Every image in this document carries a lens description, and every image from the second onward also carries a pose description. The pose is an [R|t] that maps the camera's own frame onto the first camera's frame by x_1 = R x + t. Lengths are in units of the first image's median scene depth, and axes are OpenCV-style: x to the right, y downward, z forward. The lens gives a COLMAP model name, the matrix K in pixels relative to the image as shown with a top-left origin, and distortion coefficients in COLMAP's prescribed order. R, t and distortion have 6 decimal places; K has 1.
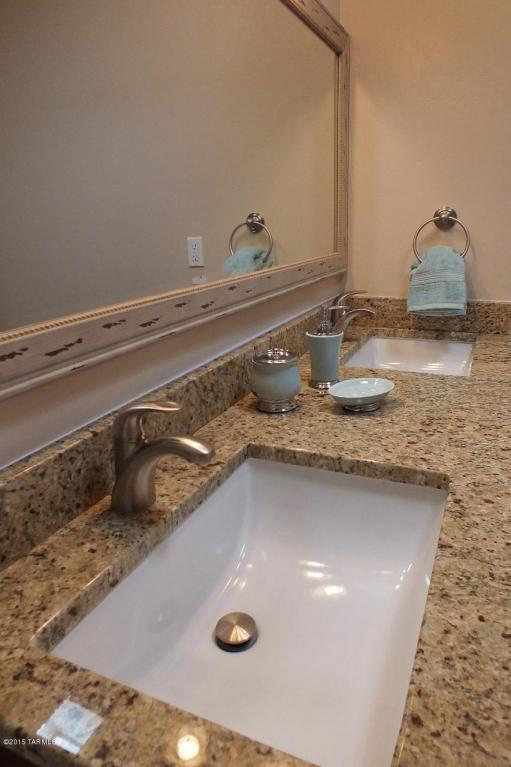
lens RADIAL K [[506.9, 0, 257.6], [0, 506.9, 390.6], [0, 0, 1]] dist [-0.056869, -0.001788]
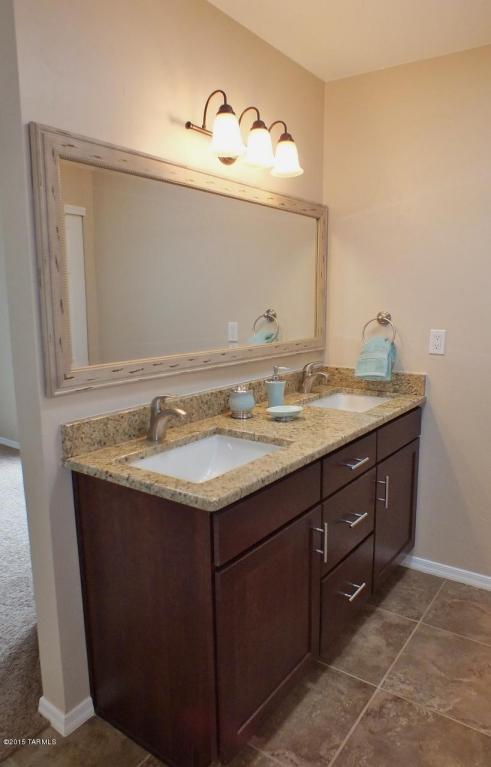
lens RADIAL K [[508.7, 0, 246.1], [0, 508.7, 380.0], [0, 0, 1]] dist [-0.080214, 0.000778]
pose [[0.980971, 0.061997, -0.183991, 0.407550], [-0.090971, 0.983957, -0.153472, 0.193029], [0.171524, 0.167289, 0.970873, -0.893212]]
